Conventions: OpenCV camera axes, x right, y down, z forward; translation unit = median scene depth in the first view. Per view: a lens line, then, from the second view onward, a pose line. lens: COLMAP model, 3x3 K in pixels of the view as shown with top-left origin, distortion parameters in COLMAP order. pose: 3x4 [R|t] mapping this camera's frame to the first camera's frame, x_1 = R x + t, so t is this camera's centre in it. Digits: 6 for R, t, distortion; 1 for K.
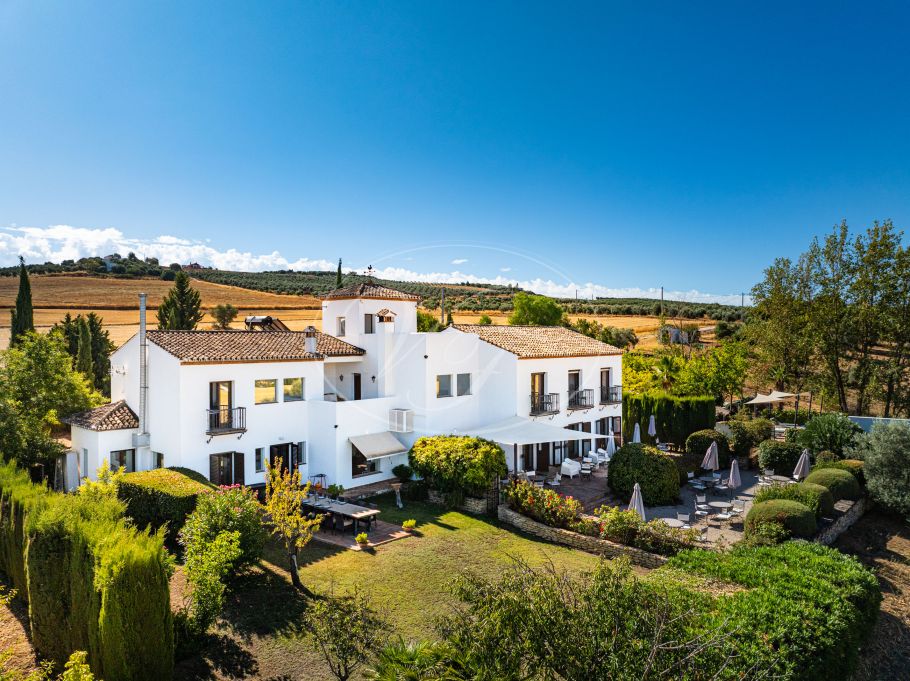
lens RADIAL K [[640.7, 0, 459.2], [0, 640.7, 340.7], [0, 0, 1]] dist [-0.036428, 0.014334]
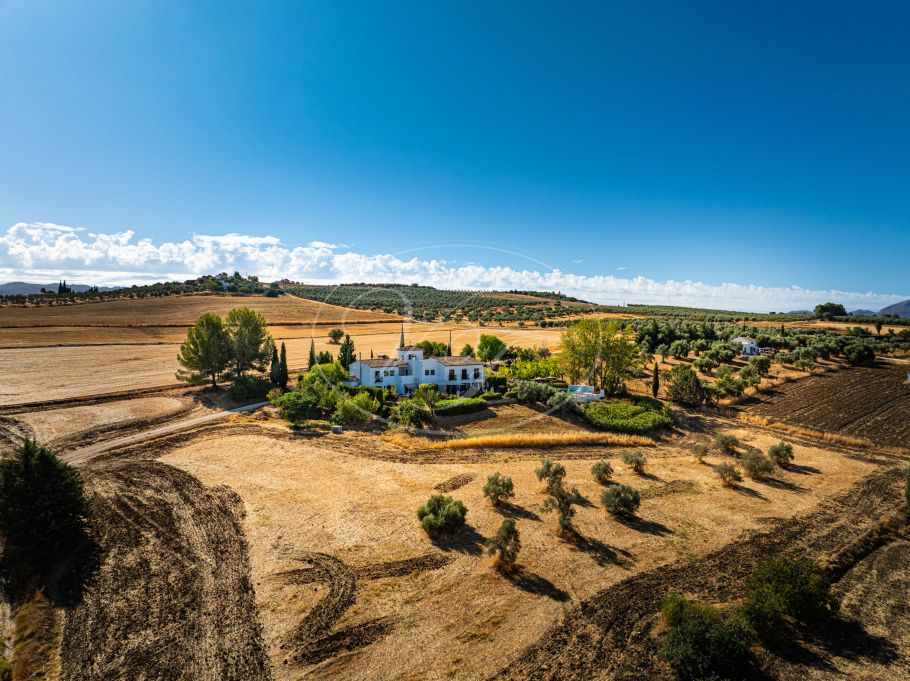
lens RADIAL K [[640.7, 0, 457.2], [0, 640.7, 340.5], [0, 0, 1]] dist [-0.036428, 0.014334]
pose [[0.994835, -0.000714, -0.101503, 0.040650], [0.001036, 0.999995, 0.003112, -0.010389], [0.101500, -0.003201, 0.994830, -0.213969]]
